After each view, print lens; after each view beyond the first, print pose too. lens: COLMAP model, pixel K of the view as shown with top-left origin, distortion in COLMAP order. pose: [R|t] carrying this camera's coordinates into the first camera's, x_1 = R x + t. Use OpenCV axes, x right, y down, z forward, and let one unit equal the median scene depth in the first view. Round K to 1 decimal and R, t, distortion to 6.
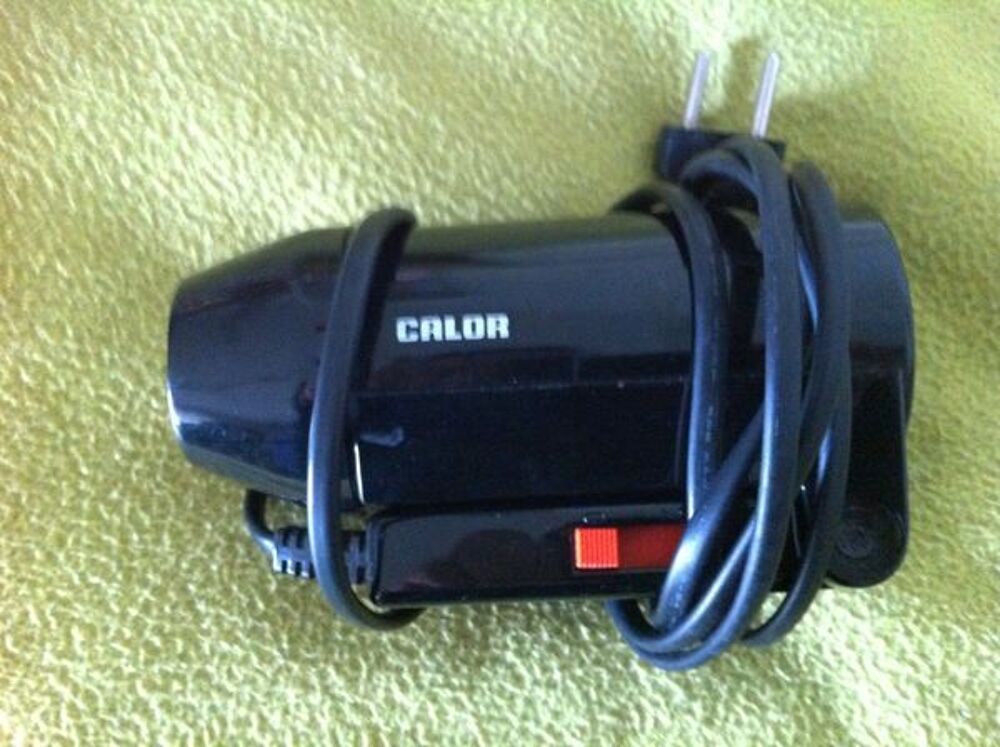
lens RADIAL K [[1016.4, 0, 498.7], [0, 1016.4, 374.0], [0, 0, 1]] dist [-0.013564, 0.000000]
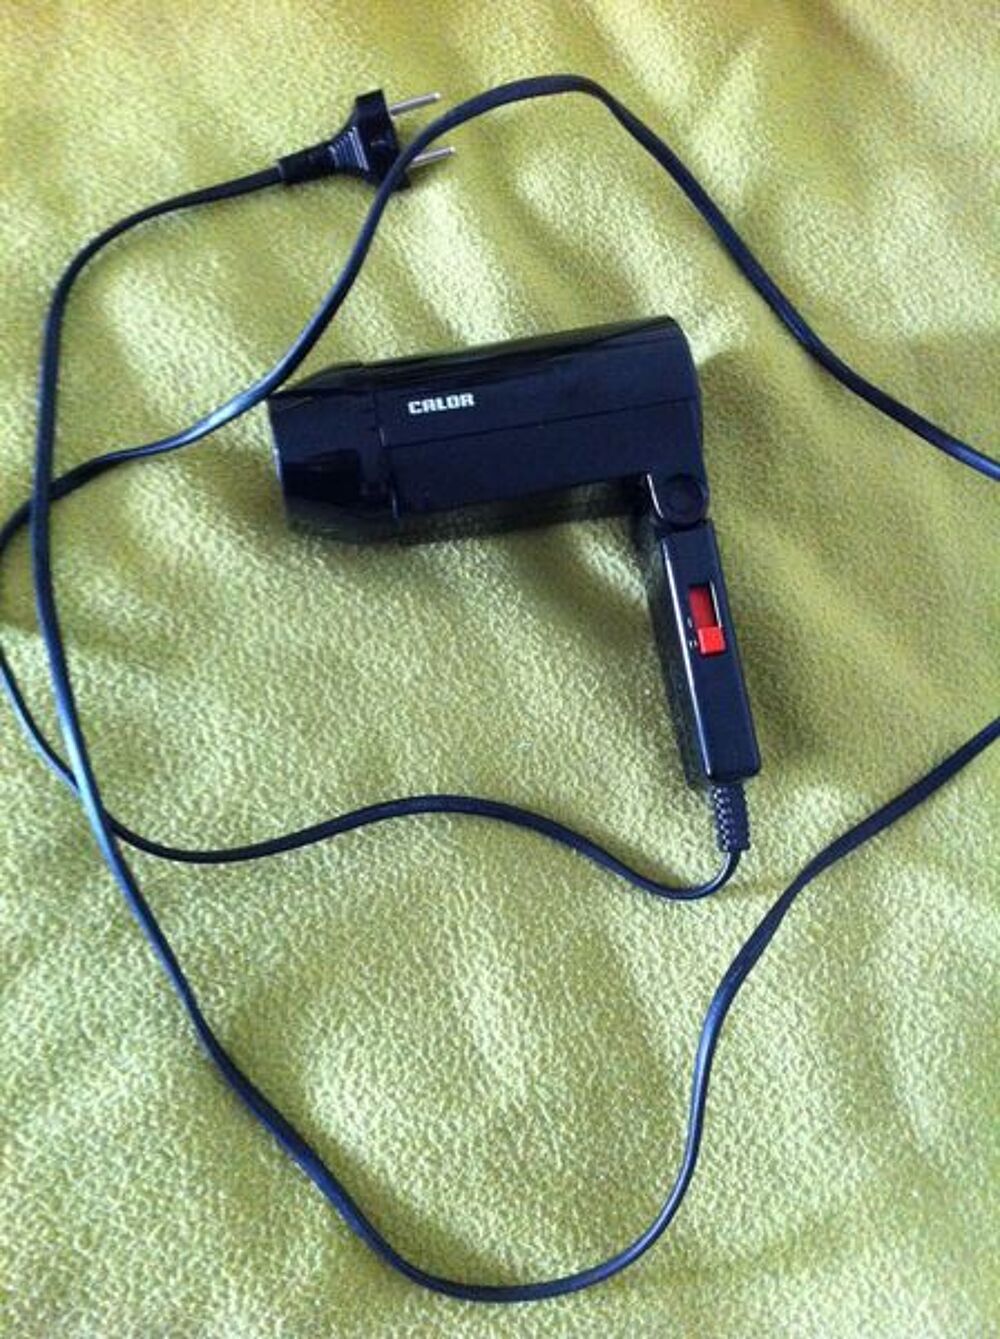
lens RADIAL K [[1361.0, 0, 499.6], [0, 1361.0, 668.8], [0, 0, 1]] dist [-0.013564, 0.000000]
pose [[0.909864, 0.266988, 0.317592, -0.209992], [-0.330891, 0.928737, 0.167210, -0.197154], [-0.250316, -0.257226, 0.933368, -1.007019]]
